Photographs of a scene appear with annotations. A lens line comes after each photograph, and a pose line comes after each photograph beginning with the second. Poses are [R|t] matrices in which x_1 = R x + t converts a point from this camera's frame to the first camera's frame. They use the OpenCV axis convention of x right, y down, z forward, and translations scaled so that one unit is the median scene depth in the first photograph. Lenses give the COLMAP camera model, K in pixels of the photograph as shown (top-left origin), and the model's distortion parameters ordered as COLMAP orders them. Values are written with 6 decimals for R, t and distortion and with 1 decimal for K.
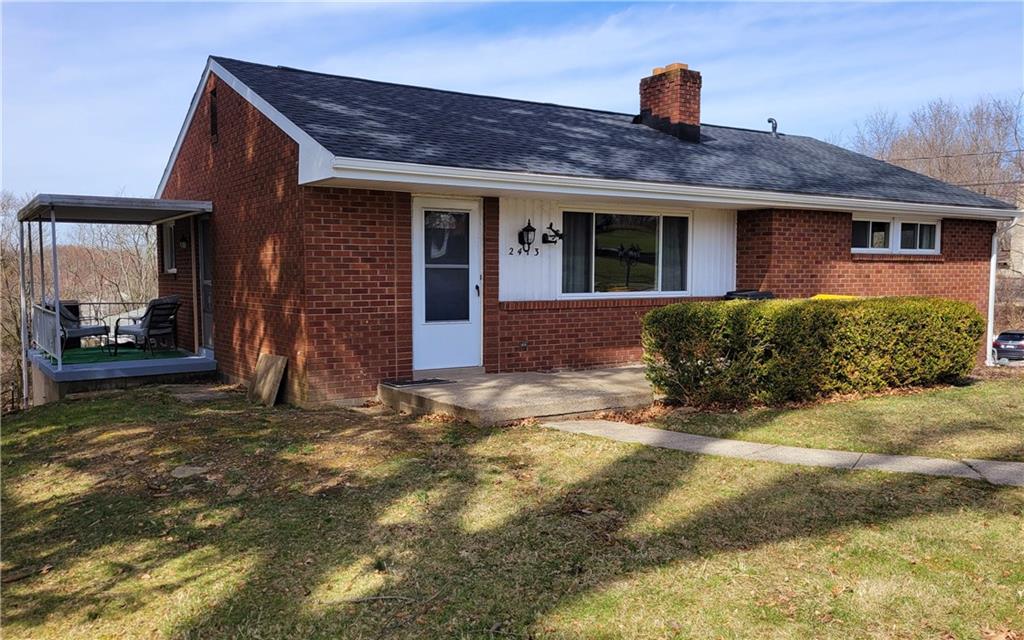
lens RADIAL K [[823.8, 0, 512.0], [0, 823.8, 319.3], [0, 0, 1]] dist [0.000114, 0.000851]
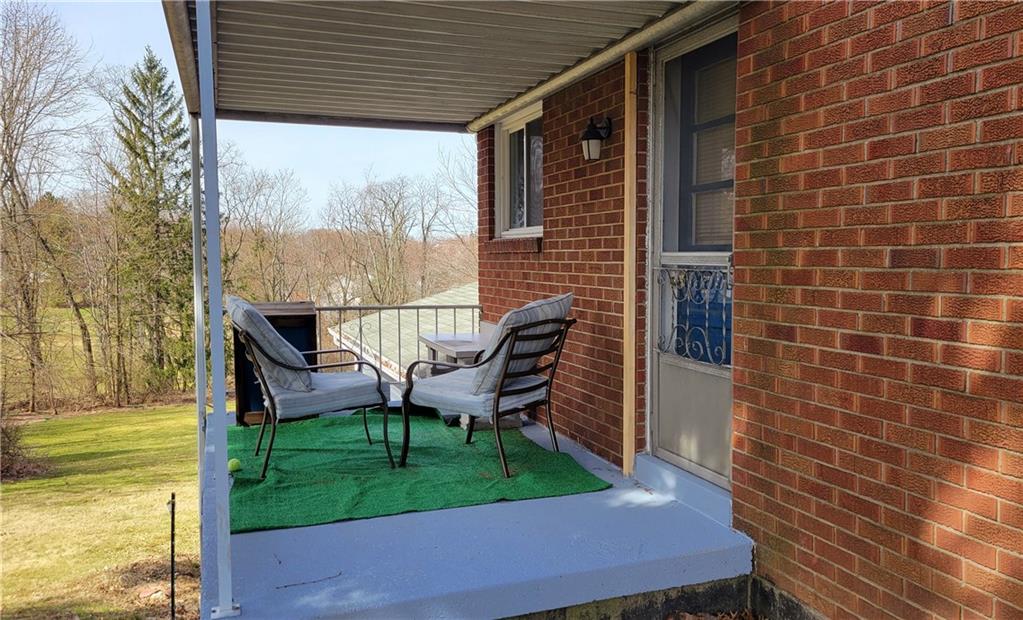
lens RADIAL K [[782.6, 0, 511.6], [0, 782.6, 310.0], [0, 0, 1]] dist [0.063690, 0.002928]
pose [[0.967085, 0.016813, -0.253899, -0.859224], [-0.013242, 0.999788, 0.015765, -0.070297], [0.254110, -0.011884, 0.967102, 1.672634]]
